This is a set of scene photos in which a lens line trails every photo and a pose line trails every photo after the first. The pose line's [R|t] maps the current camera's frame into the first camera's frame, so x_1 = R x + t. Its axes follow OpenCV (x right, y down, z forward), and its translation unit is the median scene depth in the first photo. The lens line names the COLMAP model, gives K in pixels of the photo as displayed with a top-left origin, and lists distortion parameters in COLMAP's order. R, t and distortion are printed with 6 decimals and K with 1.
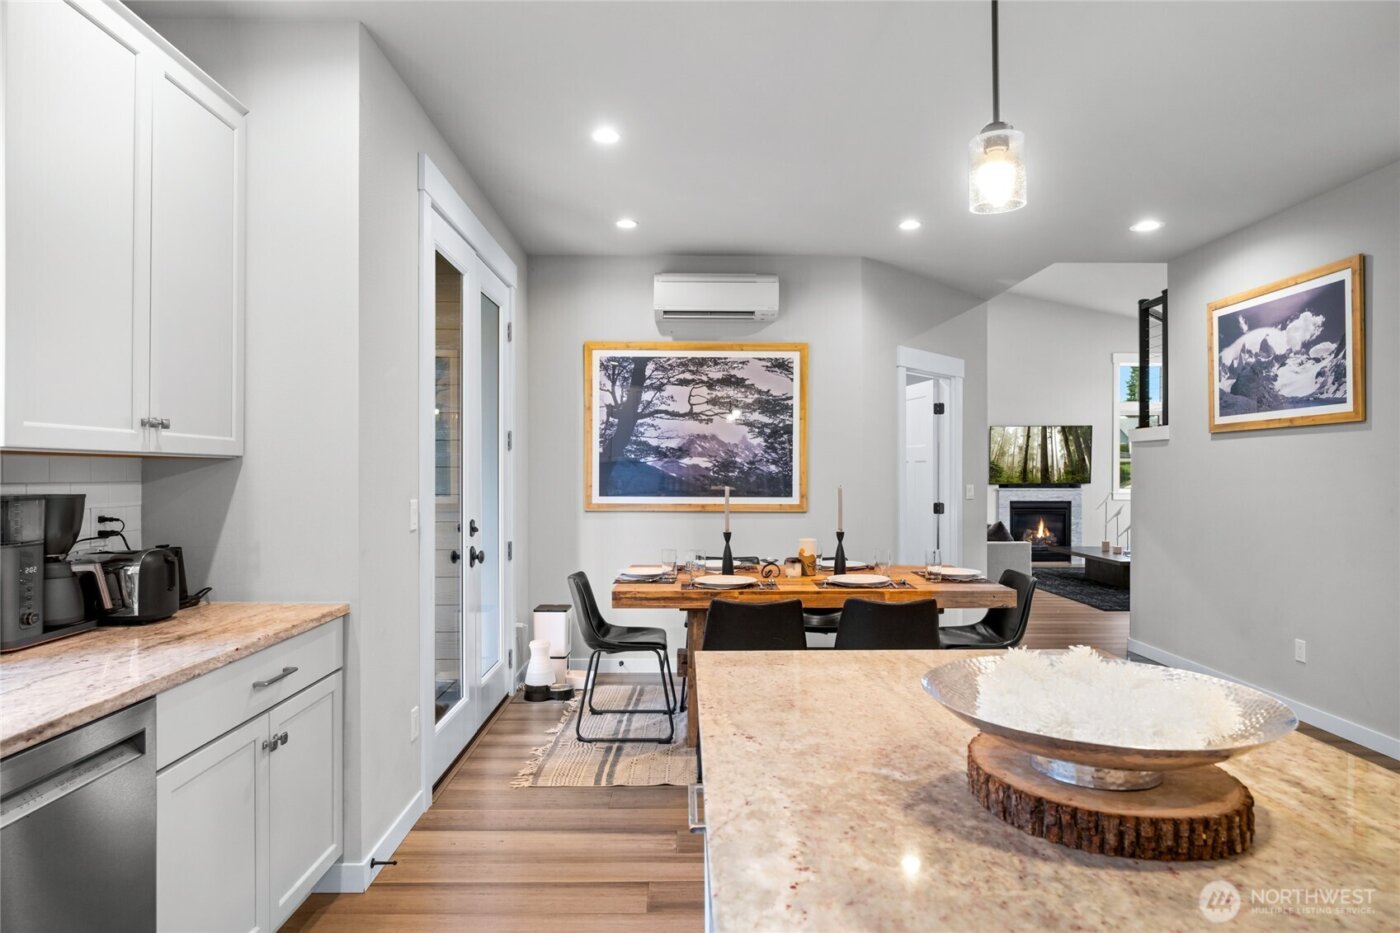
lens RADIAL K [[831.6, 0, 686.6], [0, 831.6, 466.7], [0, 0, 1]] dist [0.002317, -0.000549]
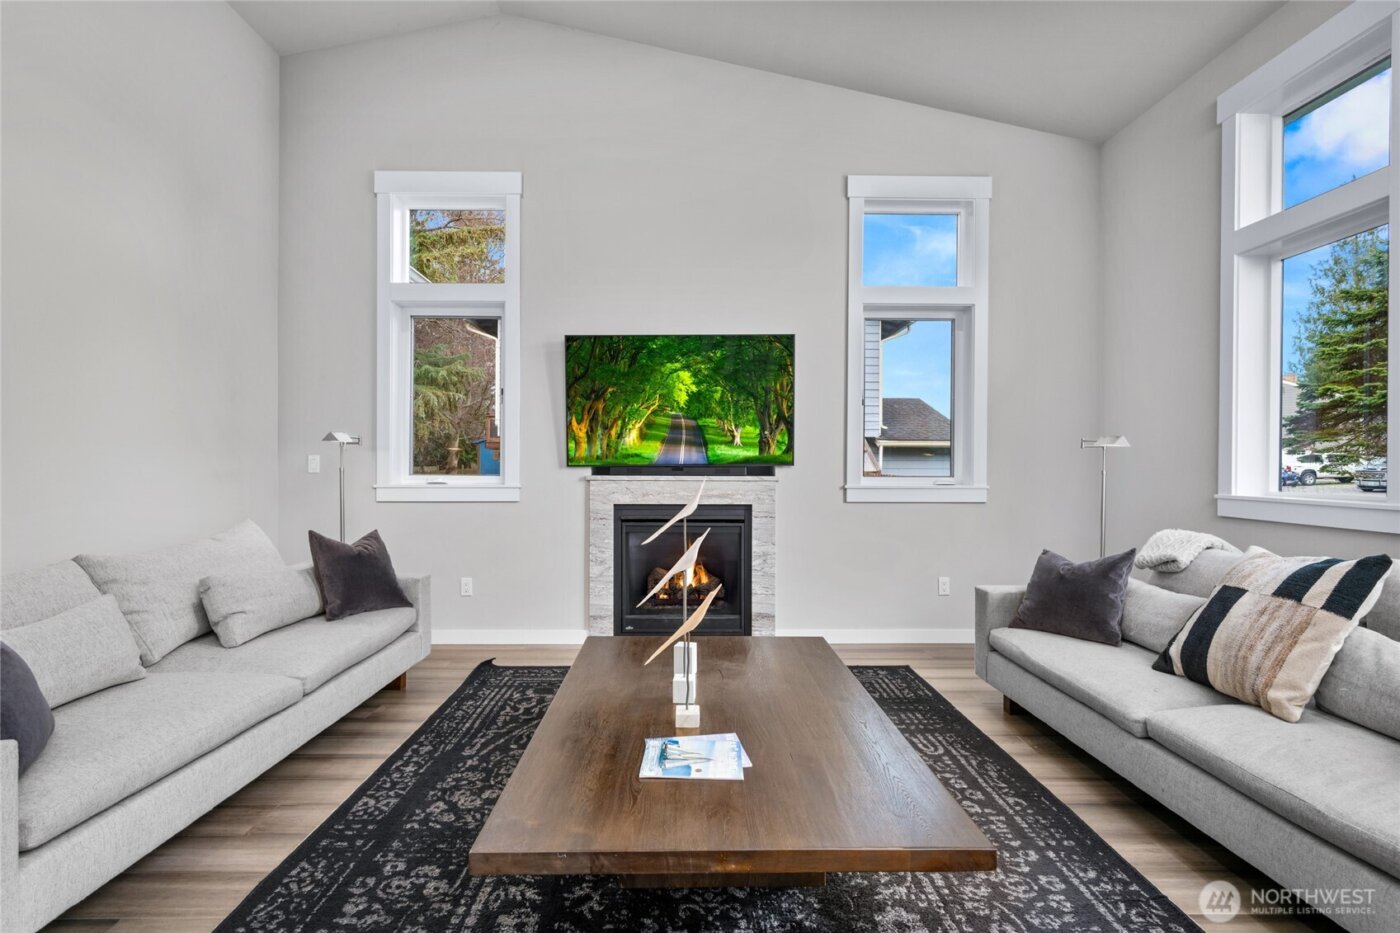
lens RADIAL K [[666.1, 0, 700.1], [0, 666.1, 465.6], [0, 0, 1]] dist [0.000952, 0.000340]
pose [[0.999992, 0.003073, 0.002533, 0.433261], [-0.003081, 0.999990, 0.003198, 0.019130], [-0.002523, -0.003205, 0.999992, 0.641599]]
